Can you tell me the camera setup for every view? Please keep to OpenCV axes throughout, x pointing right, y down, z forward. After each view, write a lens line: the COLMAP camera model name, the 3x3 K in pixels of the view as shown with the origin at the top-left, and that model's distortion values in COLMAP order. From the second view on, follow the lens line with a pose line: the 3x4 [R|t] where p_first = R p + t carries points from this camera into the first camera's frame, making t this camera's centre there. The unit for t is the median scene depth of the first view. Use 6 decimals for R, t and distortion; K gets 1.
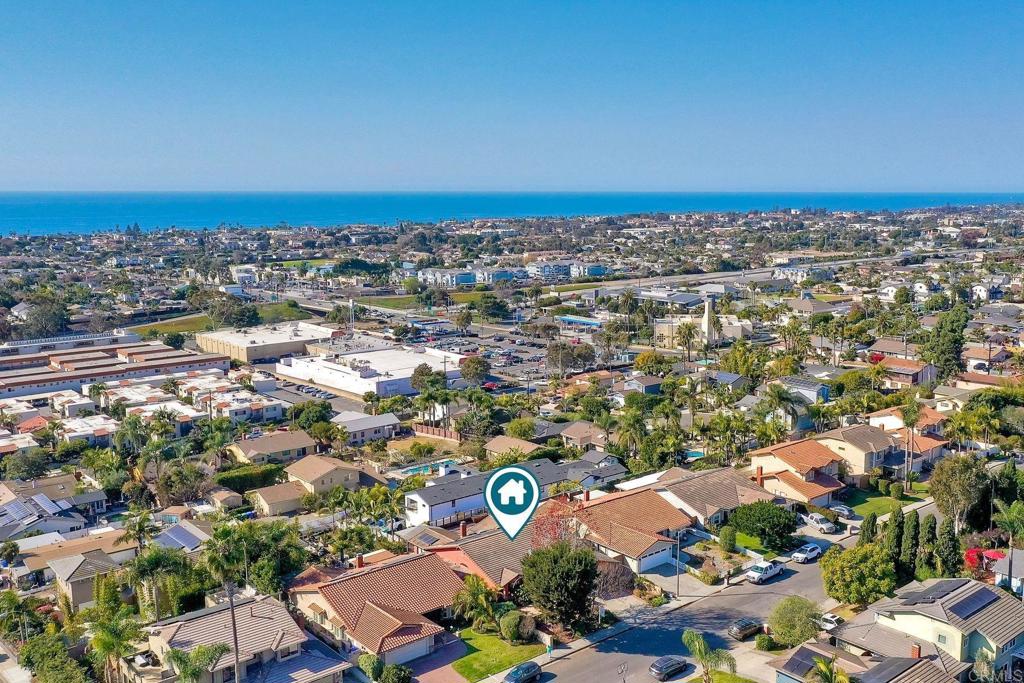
lens RADIAL K [[960.4, 0, 575.3], [0, 960.4, 341.7], [0, 0, 1]] dist [0.004708, 0.003118]
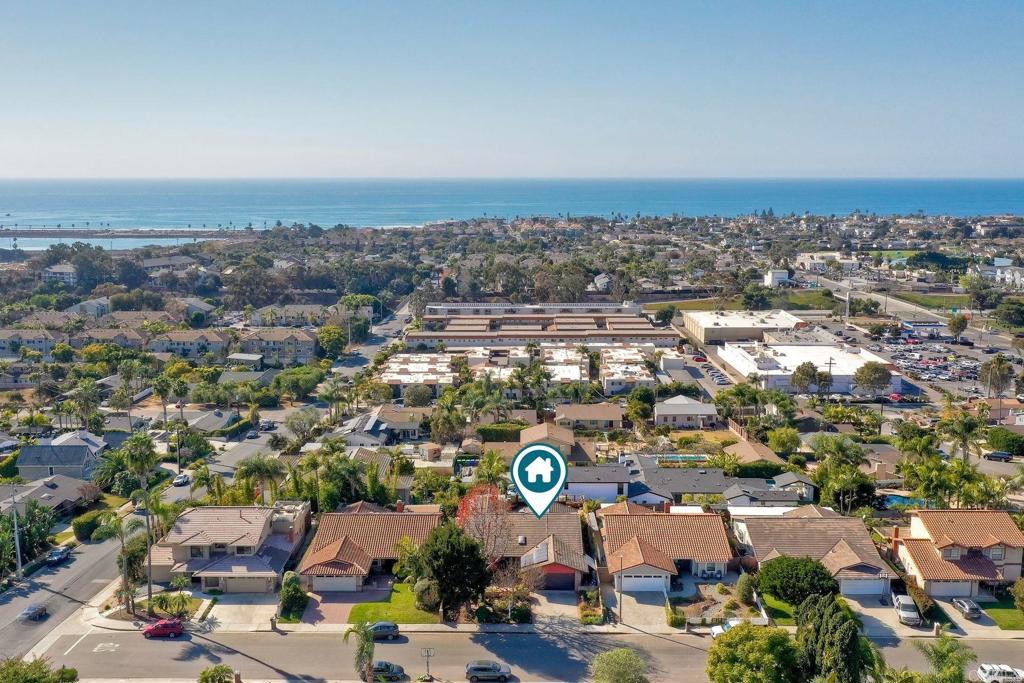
lens RADIAL K [[955.2, 0, 512.0], [0, 955.2, 341.5], [0, 0, 1]] dist [0.011408, 0.016008]
pose [[0.737576, 0.116776, -0.665090, 0.214057], [-0.107177, 0.992693, 0.055438, -0.015840], [0.666705, 0.030392, 0.744702, 0.082003]]
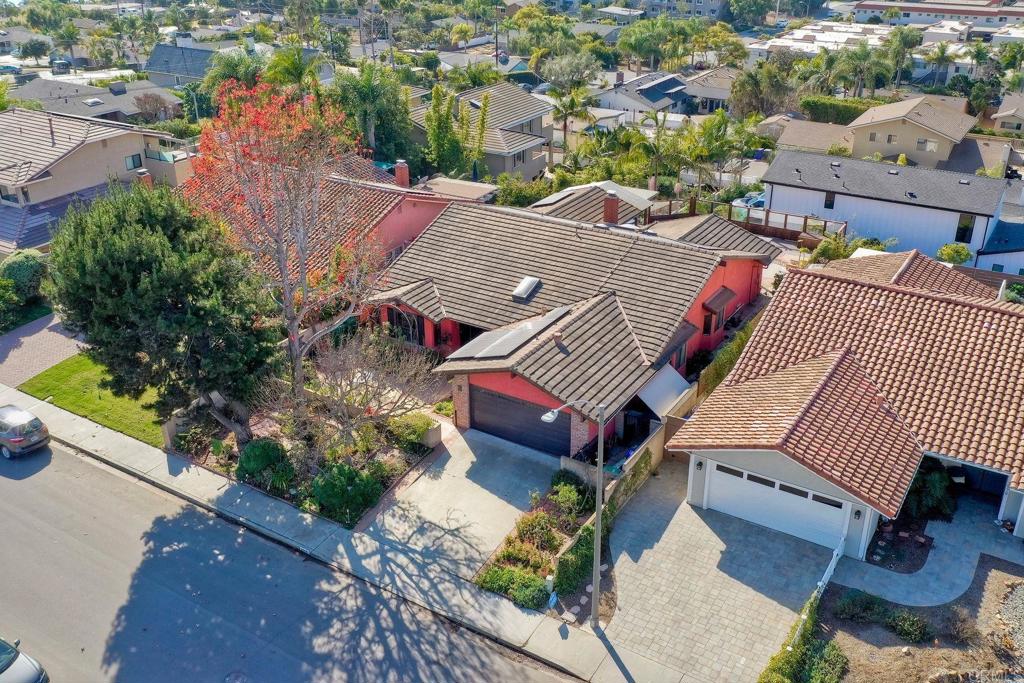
lens RADIAL K [[955.2, 0, 512.0], [0, 955.2, 341.5], [0, 0, 1]] dist [0.011408, 0.016008]
pose [[0.276176, 0.421897, -0.863557, 0.103438], [-0.148075, 0.906452, 0.395497, 0.032333], [0.949632, 0.018644, 0.312813, 0.312813]]
